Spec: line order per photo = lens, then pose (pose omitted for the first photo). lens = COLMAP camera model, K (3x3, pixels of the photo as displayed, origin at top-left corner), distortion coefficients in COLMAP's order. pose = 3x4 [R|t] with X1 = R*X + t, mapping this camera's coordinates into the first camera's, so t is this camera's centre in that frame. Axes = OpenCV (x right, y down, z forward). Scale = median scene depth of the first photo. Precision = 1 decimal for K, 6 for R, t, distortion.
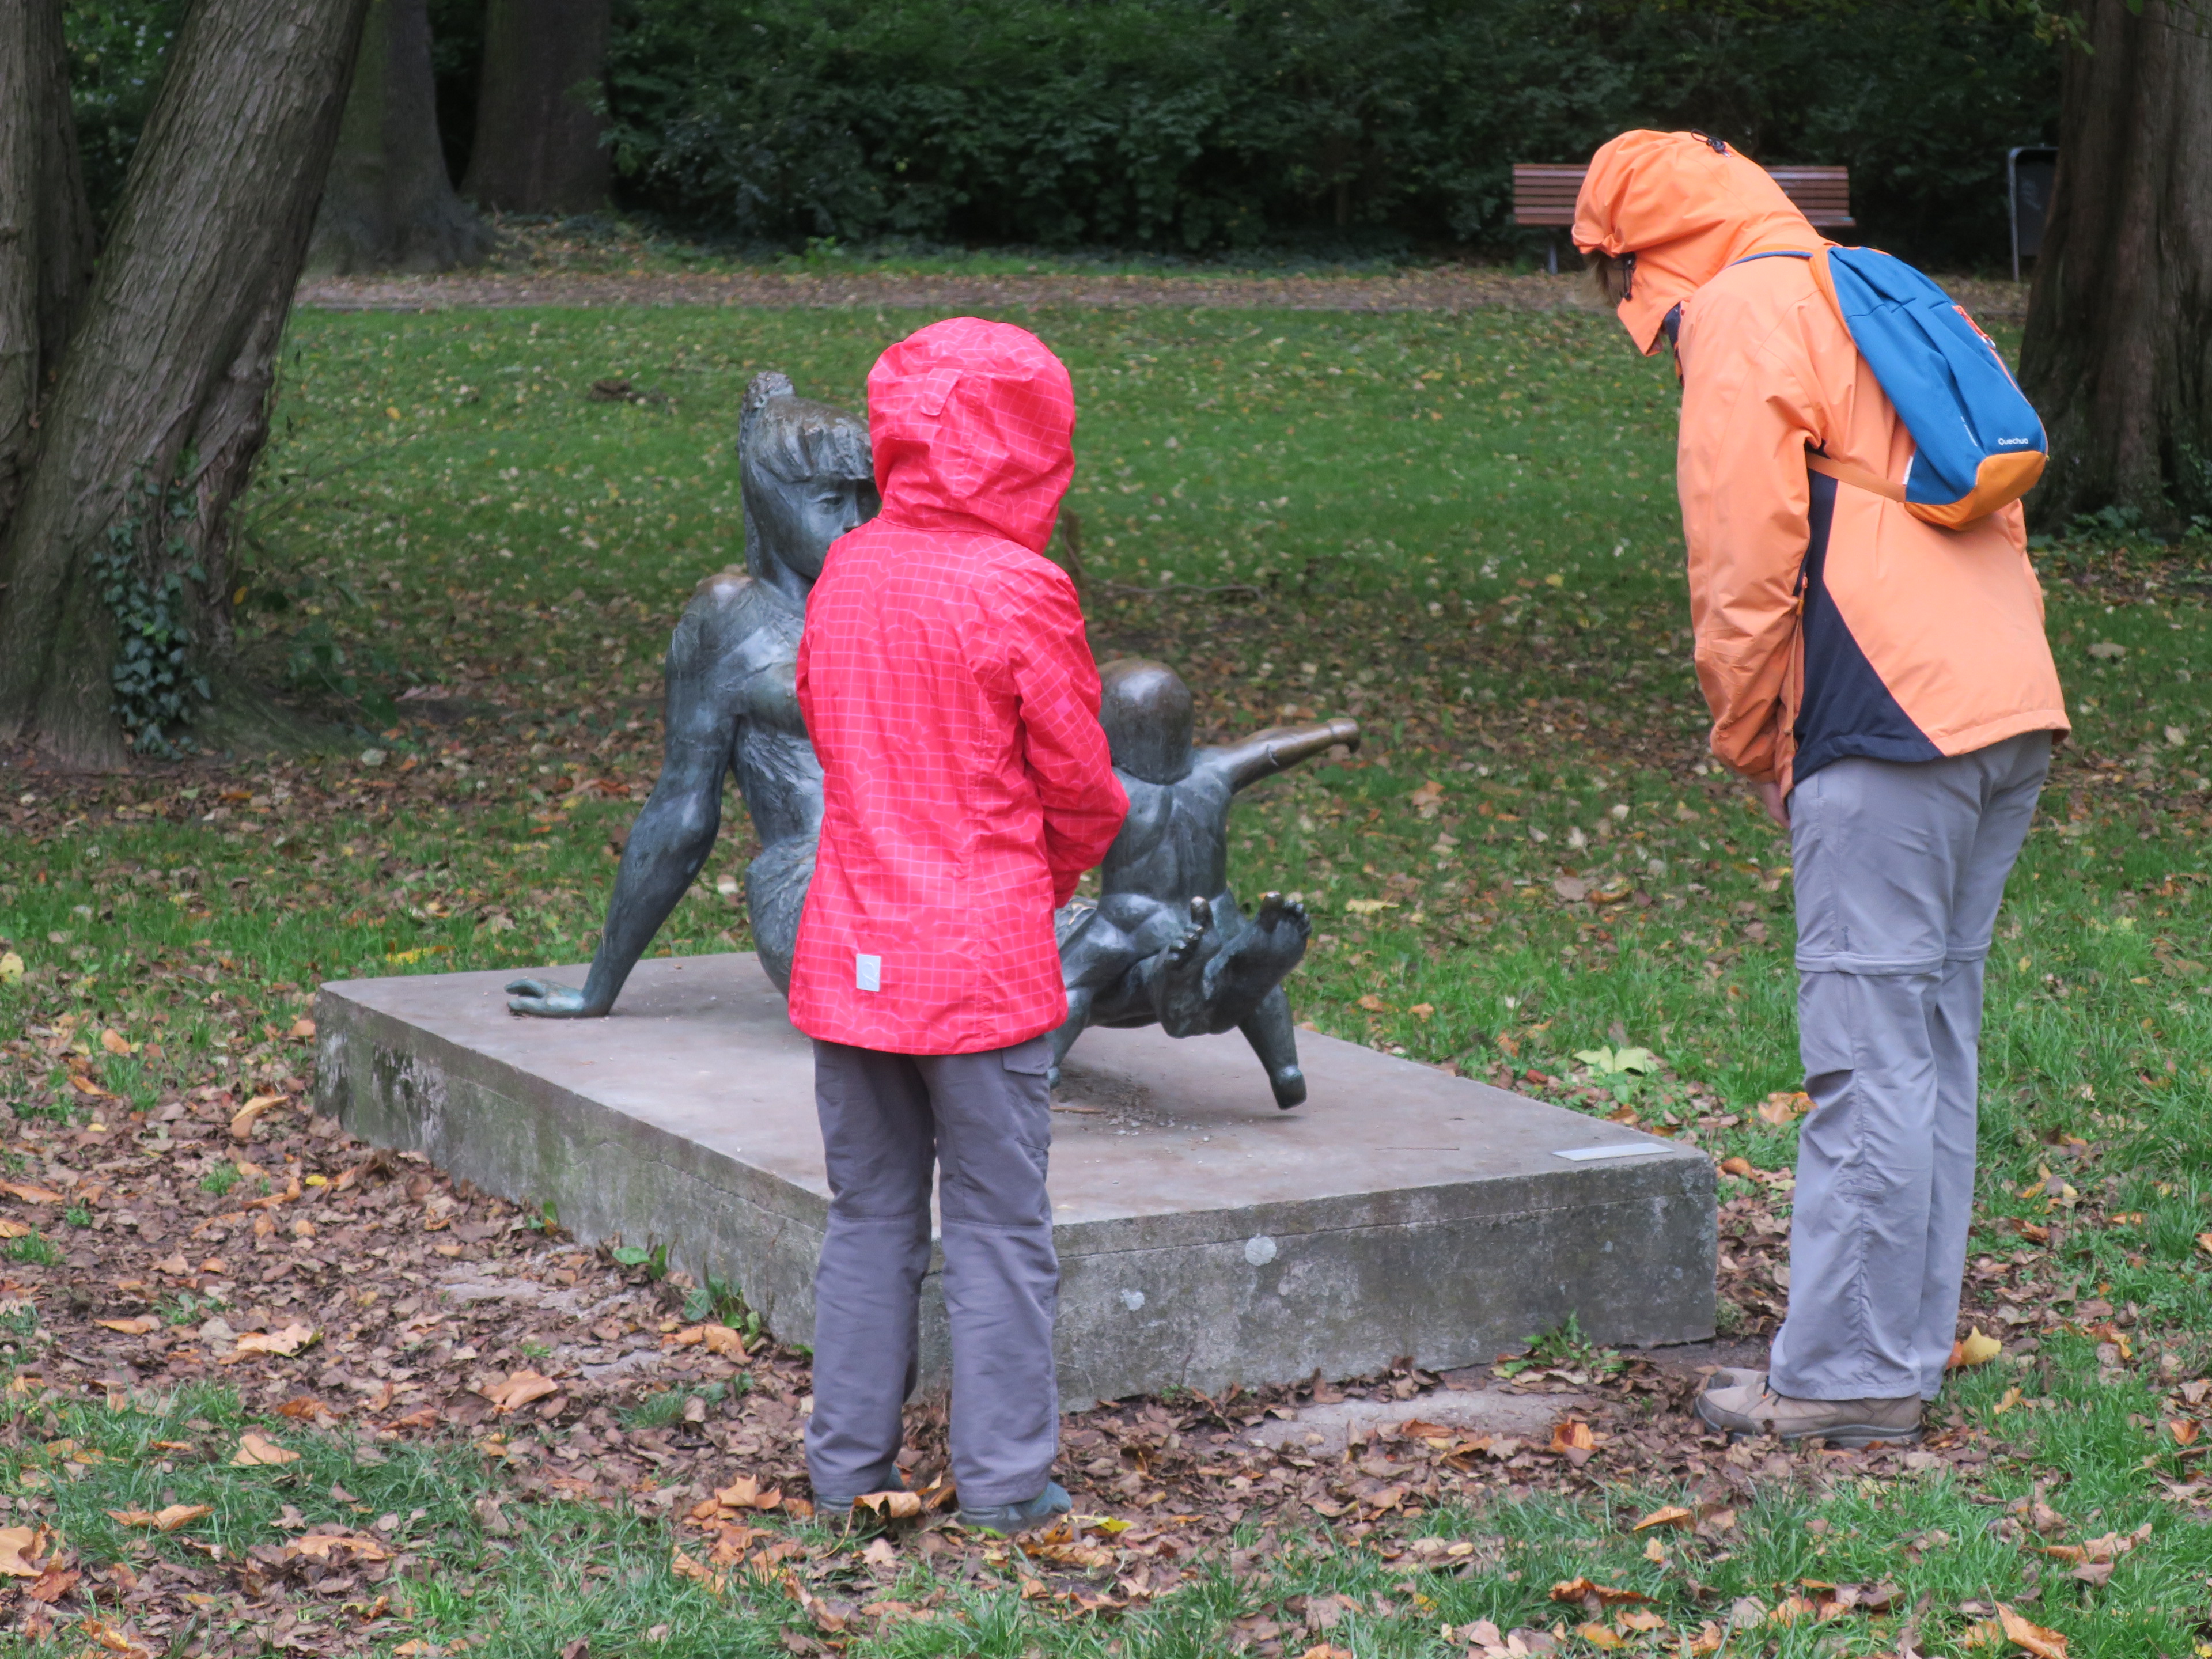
lens RADIAL K [[5431.0, 0, 1106.0], [0, 5431.0, 829.5], [0, 0, 1]] dist [-0.007304, -2.009713]
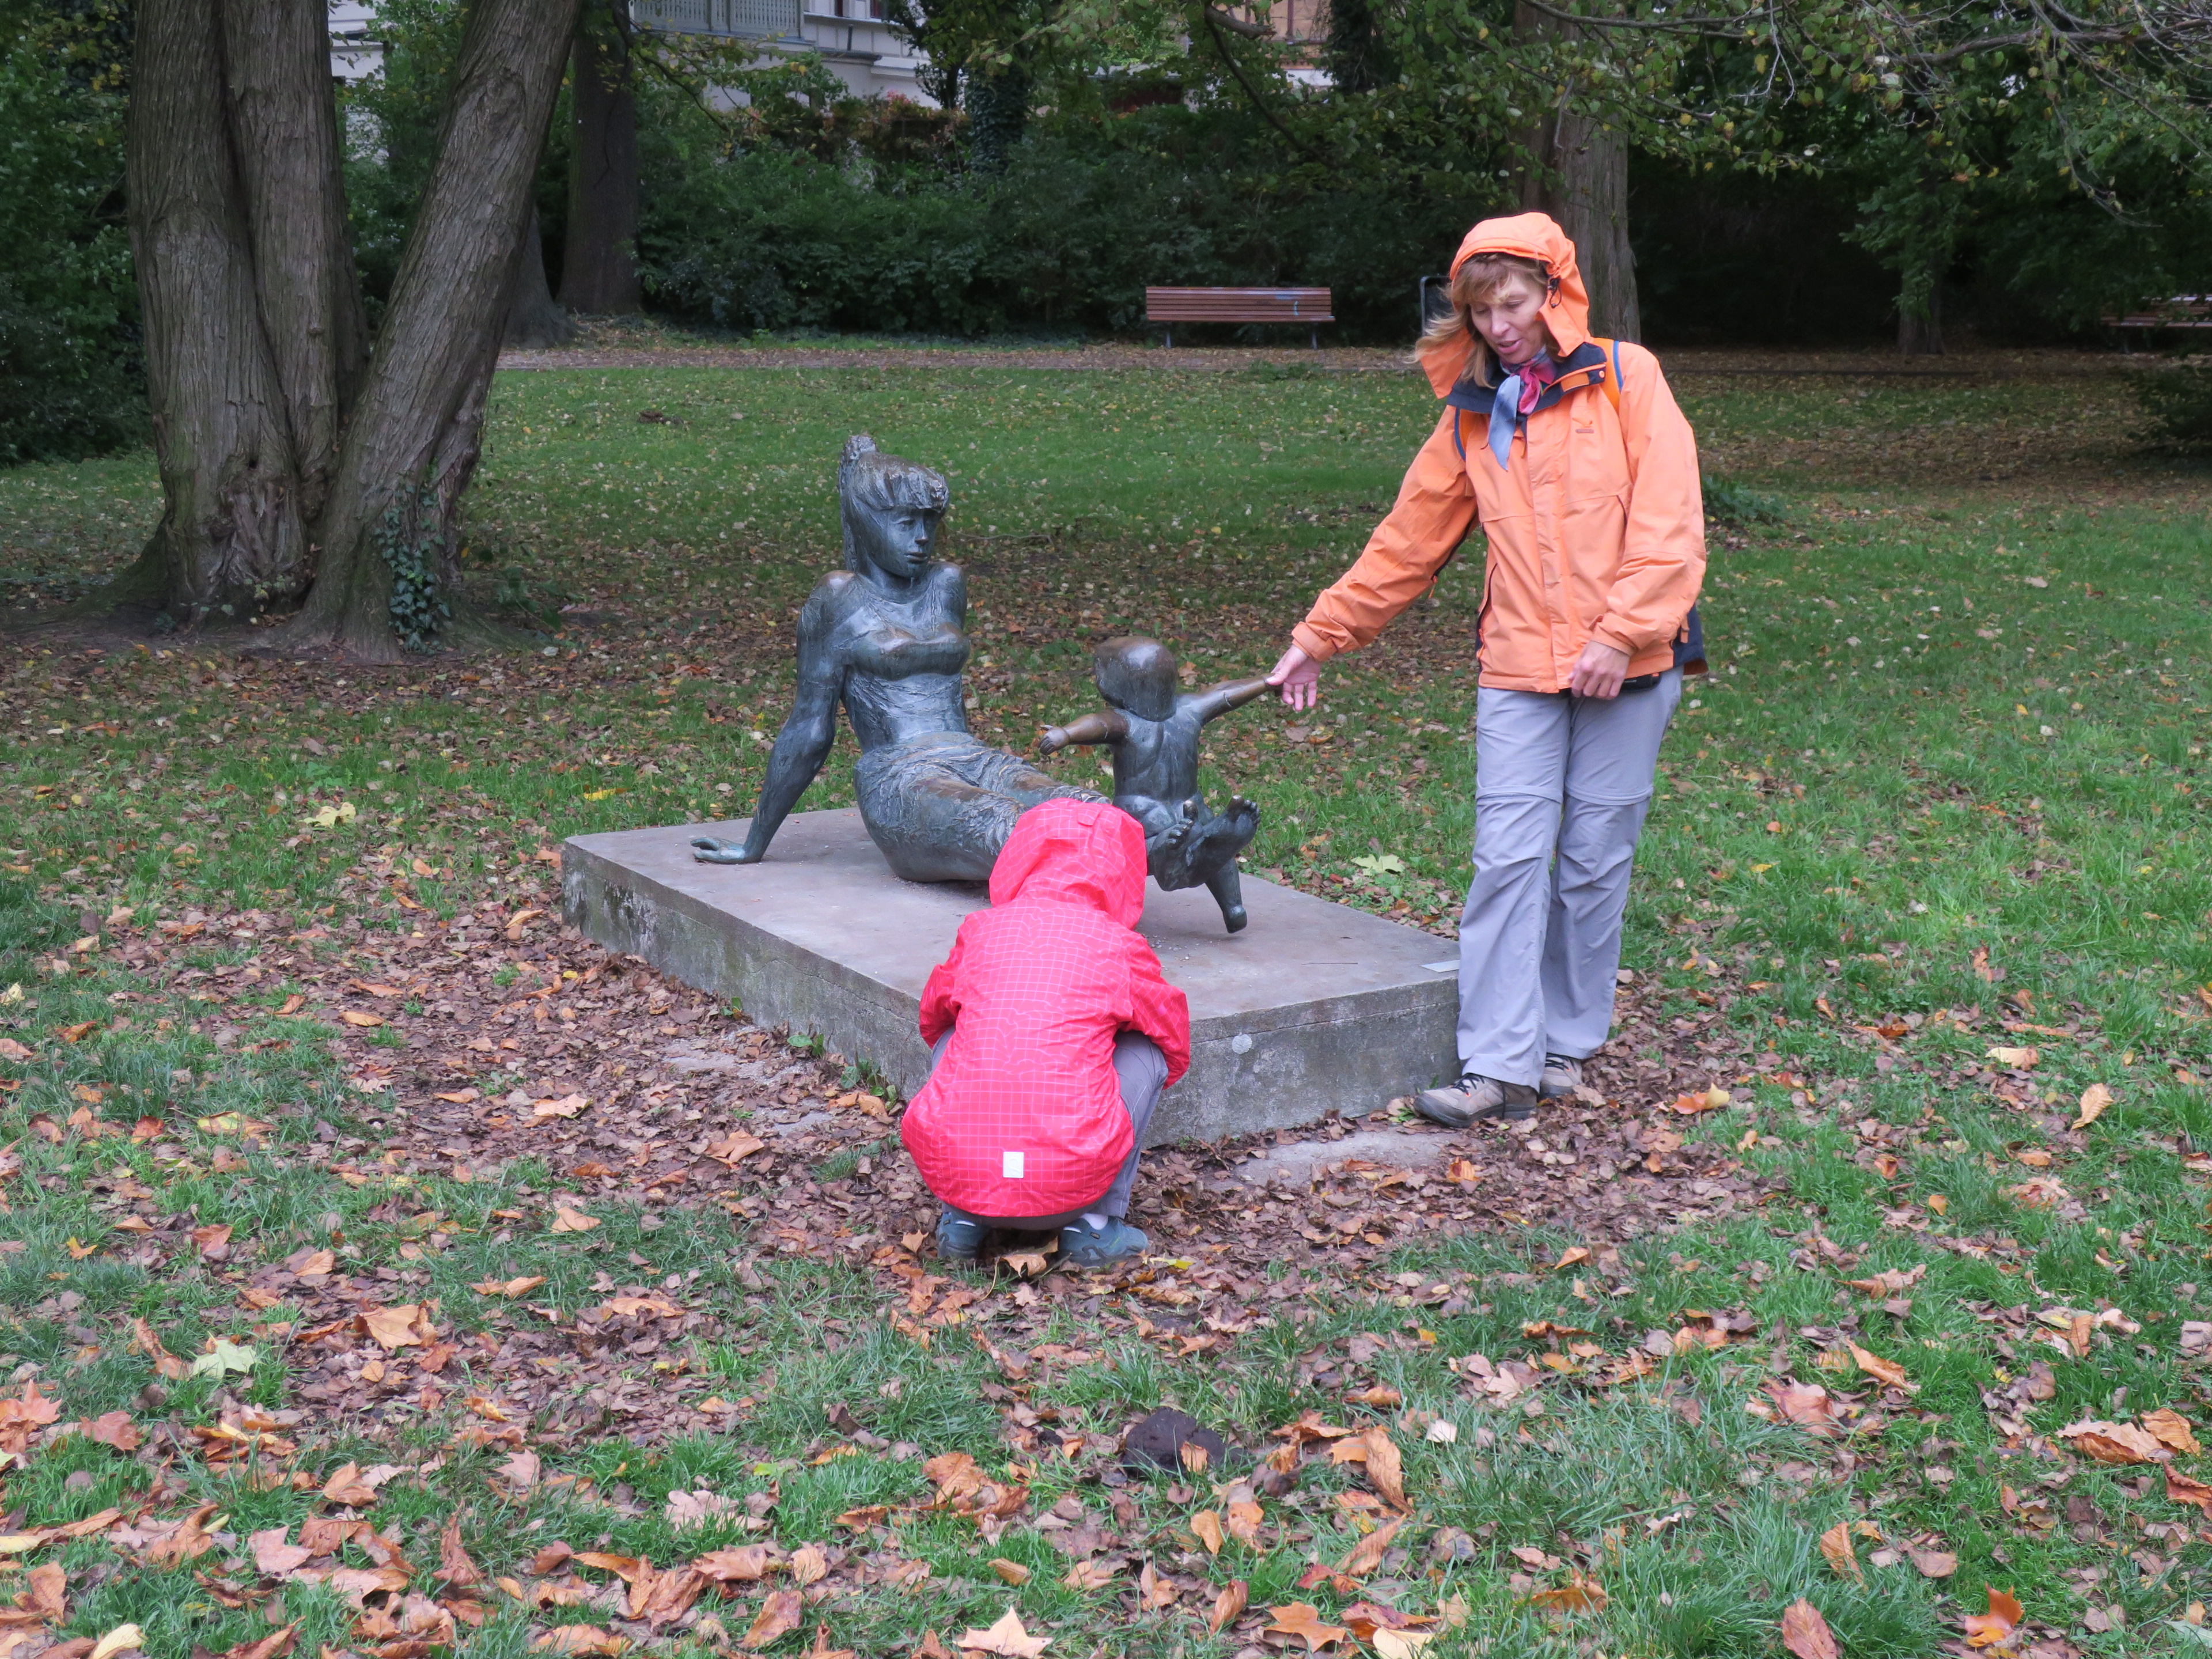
lens RADIAL K [[2891.1, 0, 1106.0], [0, 2891.1, 829.5], [0, 0, 1]] dist [-0.009259, -0.043471]
pose [[0.997339, -0.012989, 0.071741, -0.057334], [0.008353, 0.997880, 0.064549, -0.028306], [-0.072427, -0.063778, 0.995332, 0.200760]]
